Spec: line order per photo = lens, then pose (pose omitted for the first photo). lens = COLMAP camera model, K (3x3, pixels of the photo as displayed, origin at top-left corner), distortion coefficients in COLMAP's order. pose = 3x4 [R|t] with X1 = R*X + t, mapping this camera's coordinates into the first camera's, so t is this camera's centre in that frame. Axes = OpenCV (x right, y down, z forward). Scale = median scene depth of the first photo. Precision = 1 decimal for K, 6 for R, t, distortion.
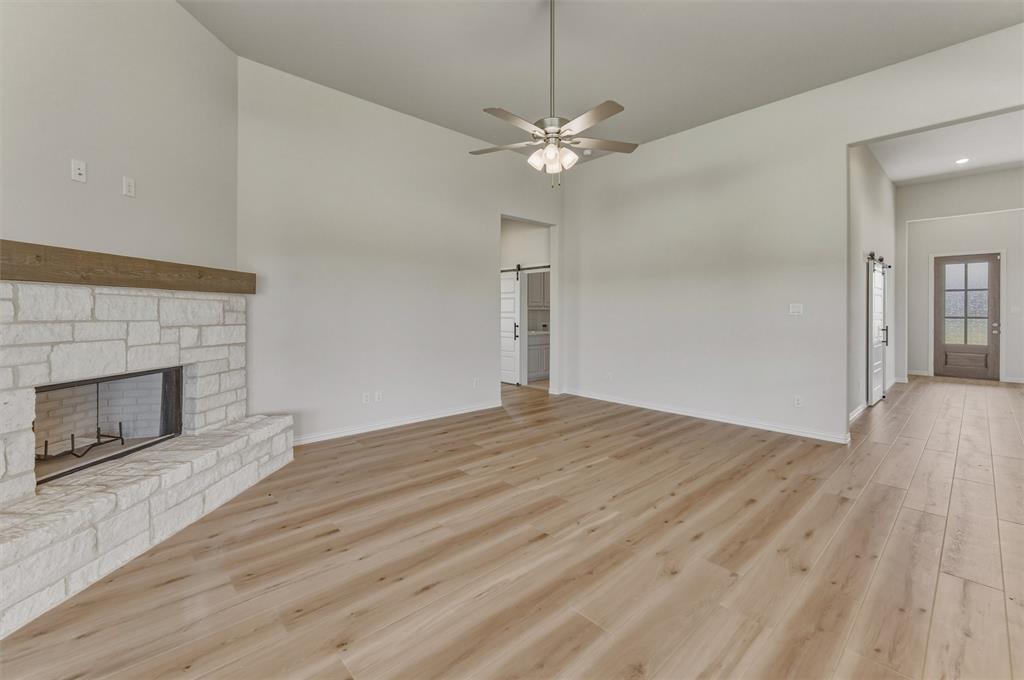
lens RADIAL K [[434.6, 0, 514.0], [0, 434.6, 314.7], [0, 0, 1]] dist [0.001708, 0.000175]
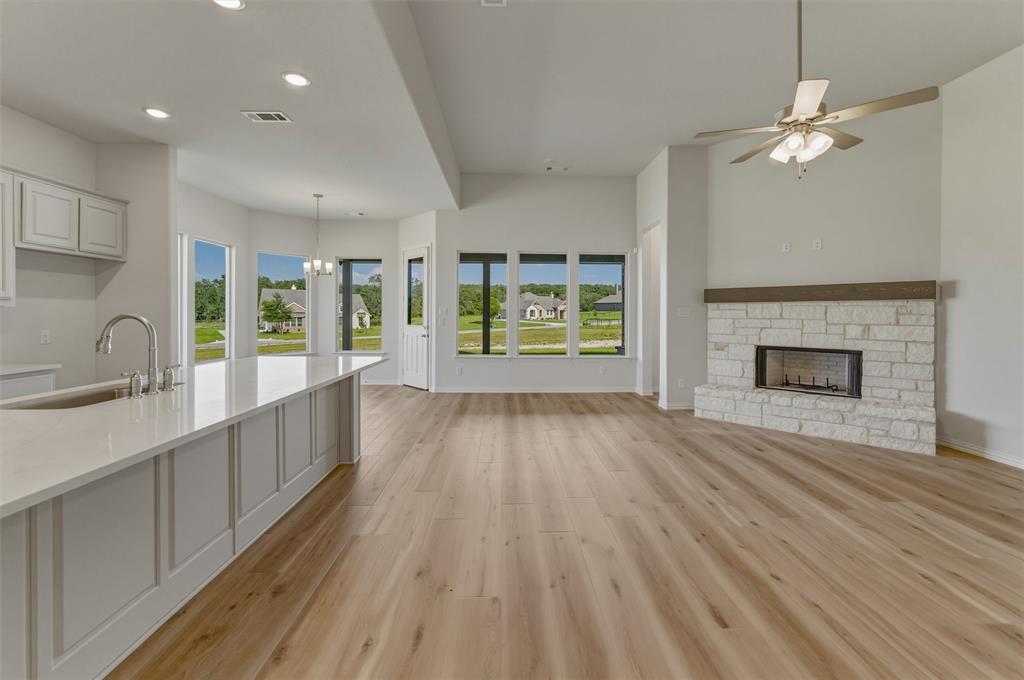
lens RADIAL K [[434.6, 0, 514.0], [0, 434.6, 314.7], [0, 0, 1]] dist [0.001708, 0.000175]
pose [[-0.661316, -0.000819, -0.750107, 1.169220], [-0.007440, 0.999957, 0.005467, -0.005437], [0.750070, 0.009197, -0.661294, 1.149135]]
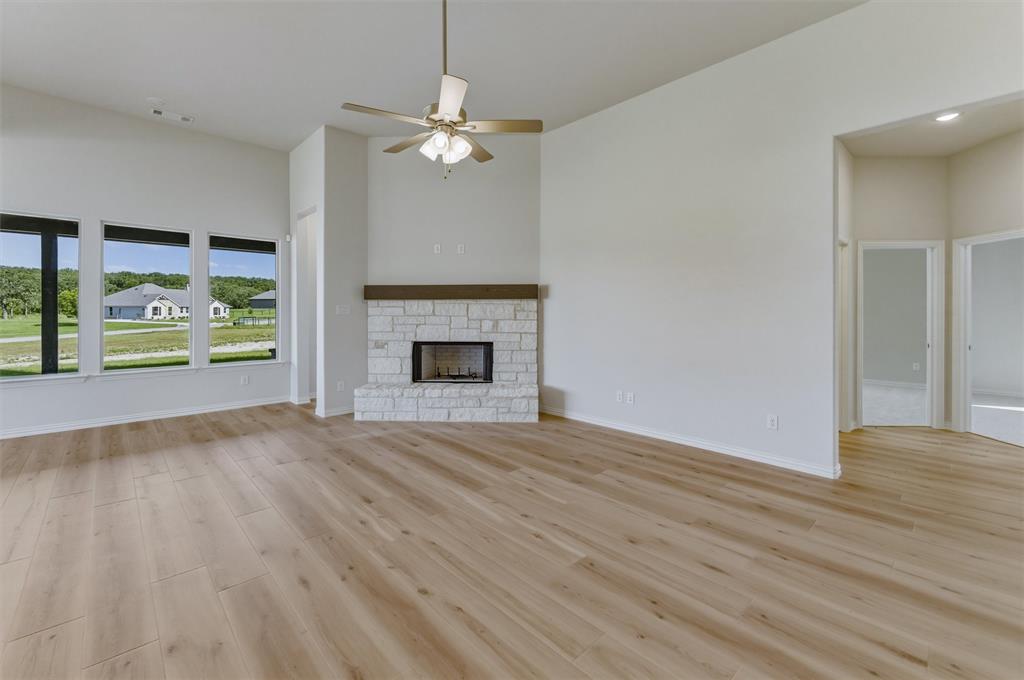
lens RADIAL K [[434.6, 0, 514.0], [0, 434.6, 314.7], [0, 0, 1]] dist [0.001708, 0.000175]
pose [[0.003114, 0.006419, -0.999975, 1.018817], [-0.005391, 0.999965, 0.006402, -0.005071], [0.999981, 0.005370, 0.003149, 1.138169]]
